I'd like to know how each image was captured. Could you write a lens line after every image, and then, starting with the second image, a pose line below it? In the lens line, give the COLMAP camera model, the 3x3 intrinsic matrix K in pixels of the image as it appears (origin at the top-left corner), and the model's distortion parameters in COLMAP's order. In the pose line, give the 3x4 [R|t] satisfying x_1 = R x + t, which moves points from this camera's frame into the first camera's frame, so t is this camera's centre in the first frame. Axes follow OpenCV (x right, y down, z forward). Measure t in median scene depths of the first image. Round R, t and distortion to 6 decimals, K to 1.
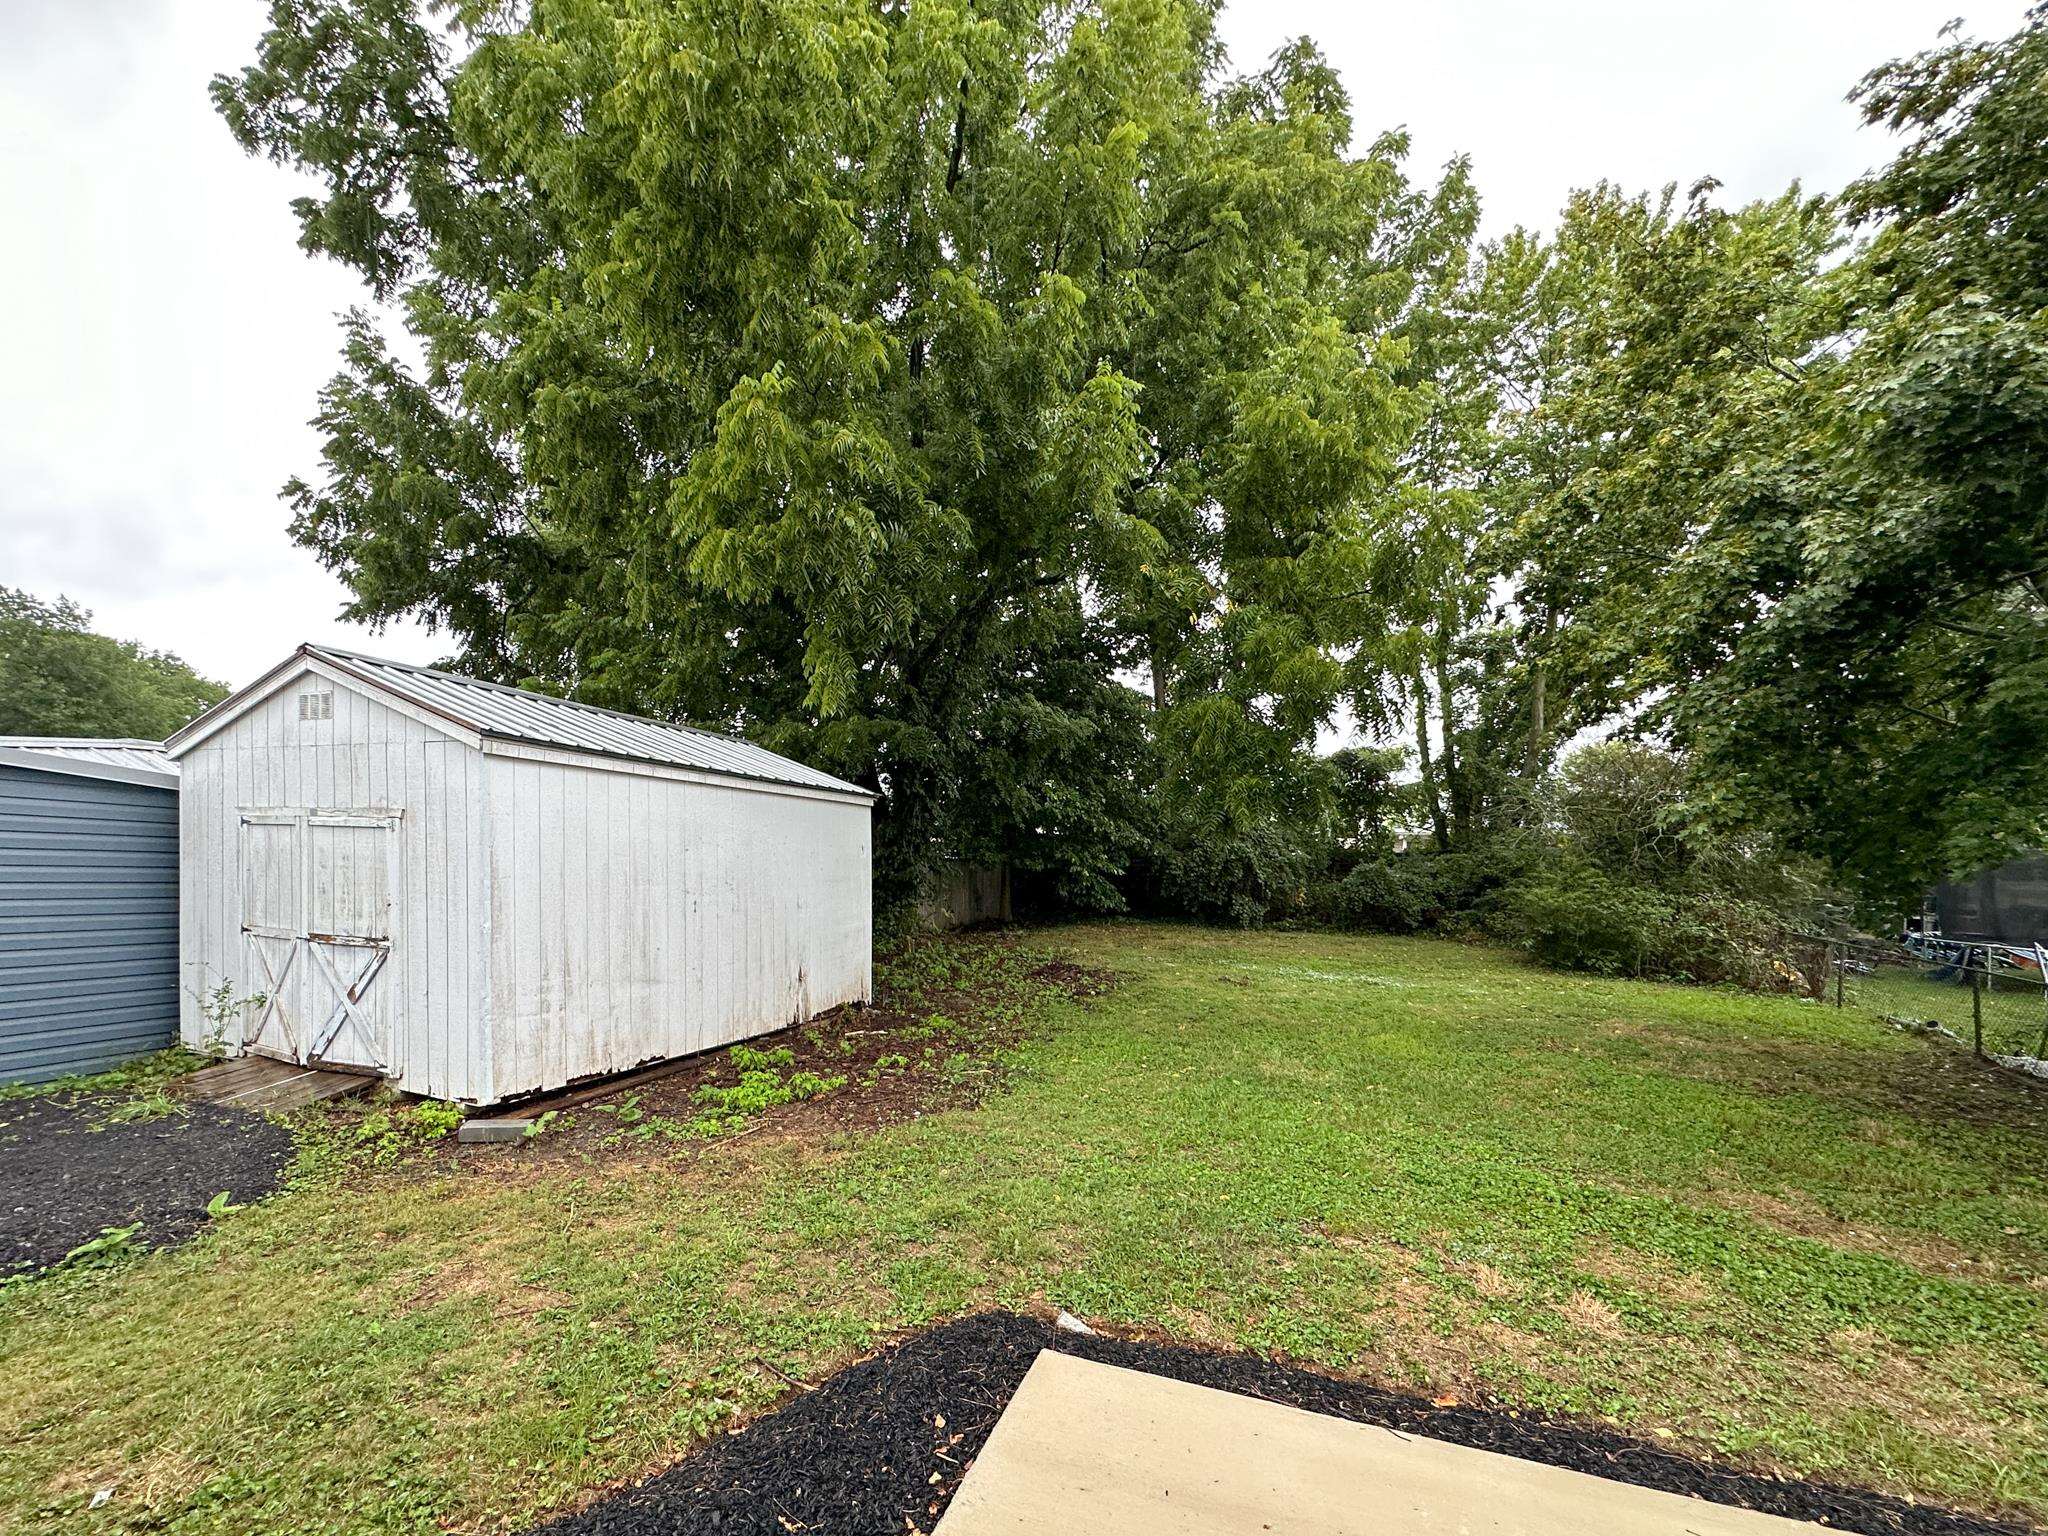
lens RADIAL K [[835.5, 0, 1047.5], [0, 835.5, 763.6], [0, 0, 1]] dist [-0.000383, 0.000427]
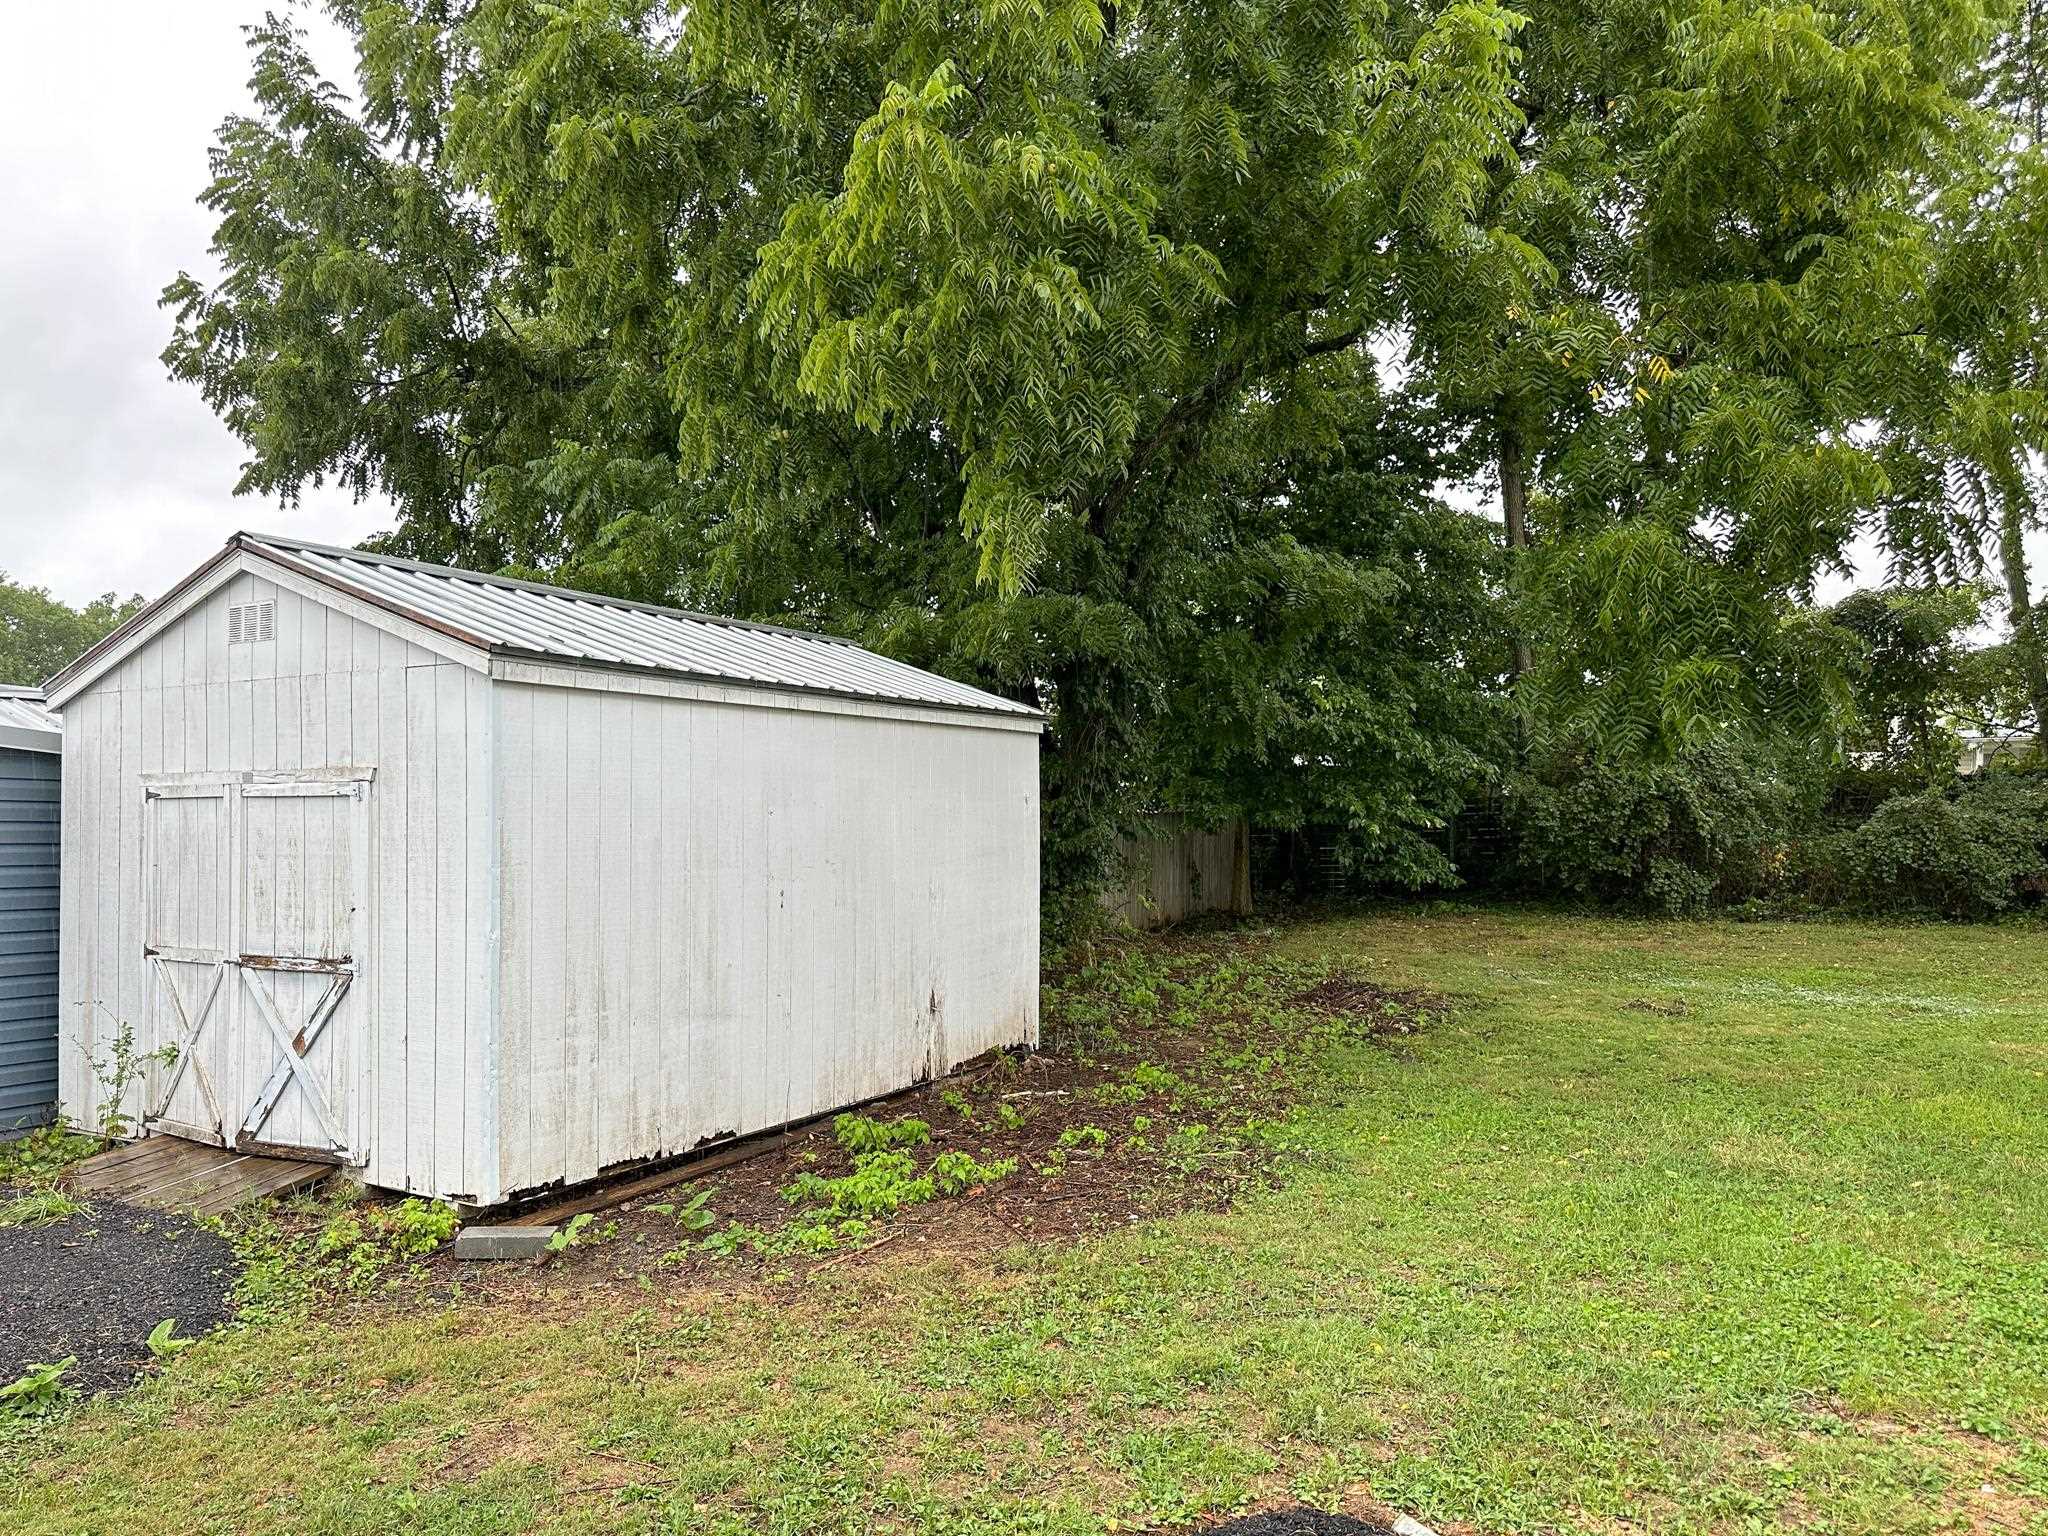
lens RADIAL K [[1505.3, 0, 1024.0], [0, 1505.3, 768.0], [0, 0, 1]] dist [0.053080, -0.060945]
pose [[0.987512, -0.040149, -0.152342, -0.055694], [0.052437, 0.995611, 0.077523, -0.011169], [0.148561, -0.084543, 0.985283, -0.111462]]
